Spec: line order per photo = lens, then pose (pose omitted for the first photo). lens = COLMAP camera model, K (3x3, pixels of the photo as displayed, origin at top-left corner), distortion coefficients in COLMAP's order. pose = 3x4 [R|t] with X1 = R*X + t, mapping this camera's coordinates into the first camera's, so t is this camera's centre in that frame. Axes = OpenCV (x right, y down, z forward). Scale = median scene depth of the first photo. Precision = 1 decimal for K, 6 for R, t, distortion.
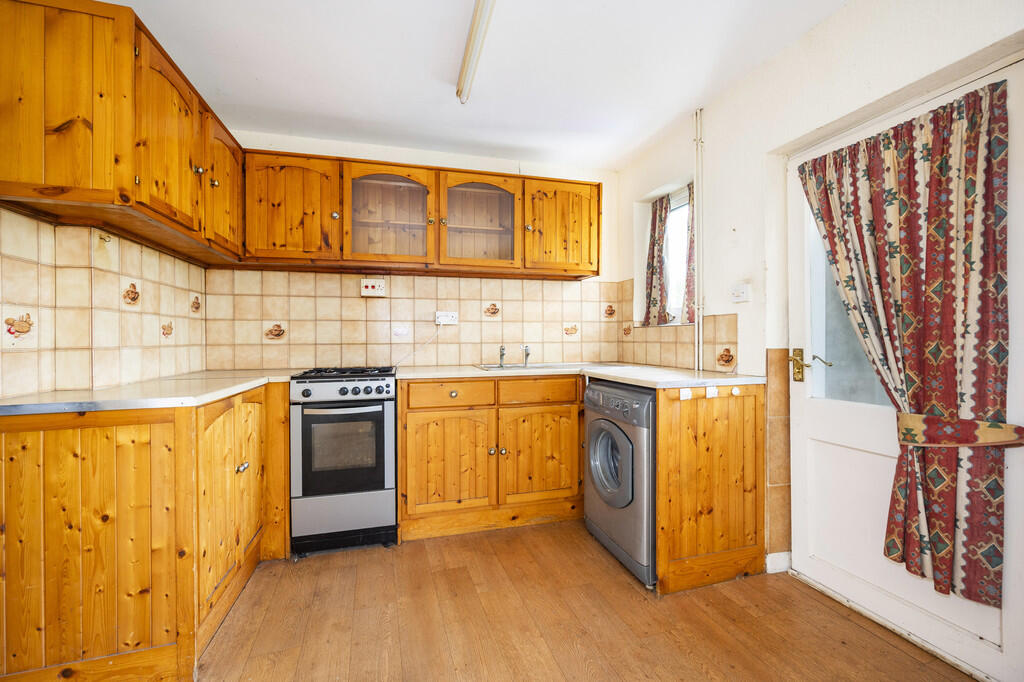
lens RADIAL K [[415.0, 0, 509.9], [0, 415.0, 337.2], [0, 0, 1]] dist [-0.000057, 0.000000]
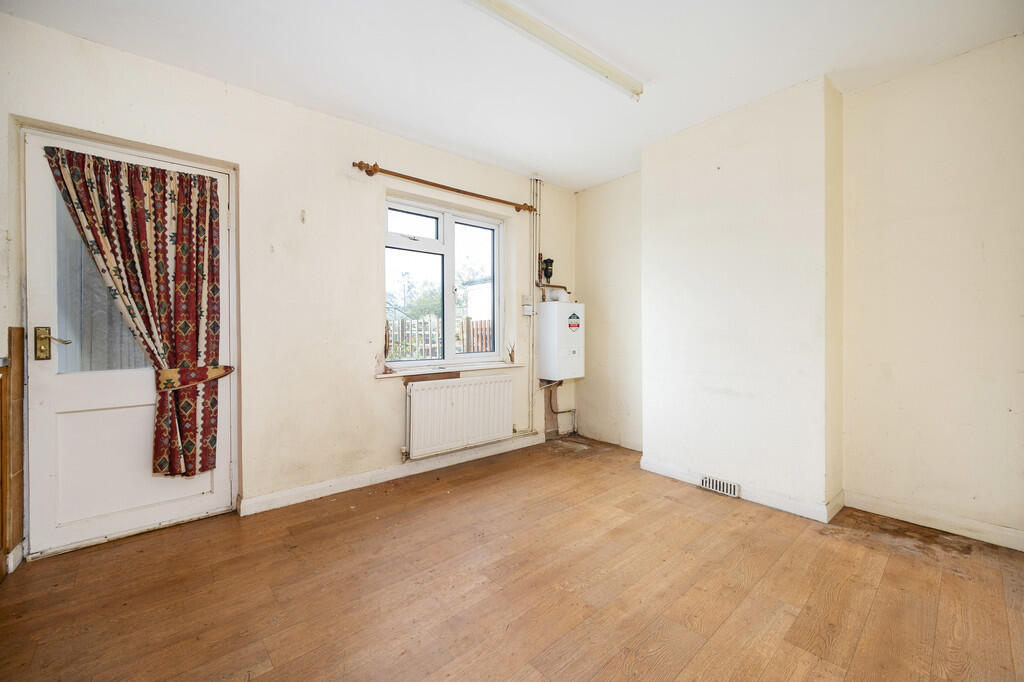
lens RADIAL K [[415.0, 0, 509.8], [0, 415.0, 332.7], [0, 0, 1]] dist [-0.000057, 0.000000]
pose [[-0.404203, 0.008229, 0.914632, -0.756261], [0.006259, 0.999961, -0.006230, 0.060953], [-0.914648, 0.003207, -0.404238, 0.417403]]
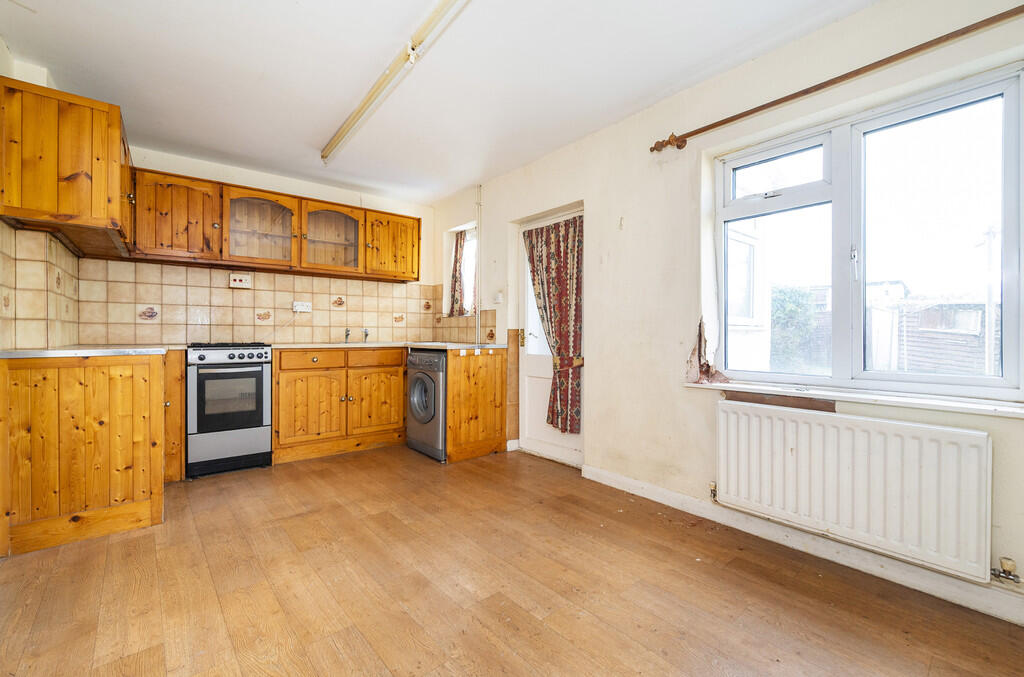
lens RADIAL K [[428.6, 0, 513.6], [0, 428.6, 337.4], [0, 0, 1]] dist [-0.000584, 0.000289]
pose [[0.918874, 0.004677, 0.394523, -0.119914], [-0.008500, 0.999932, 0.007943, 0.057388], [-0.394459, -0.010652, 0.918852, -0.858487]]
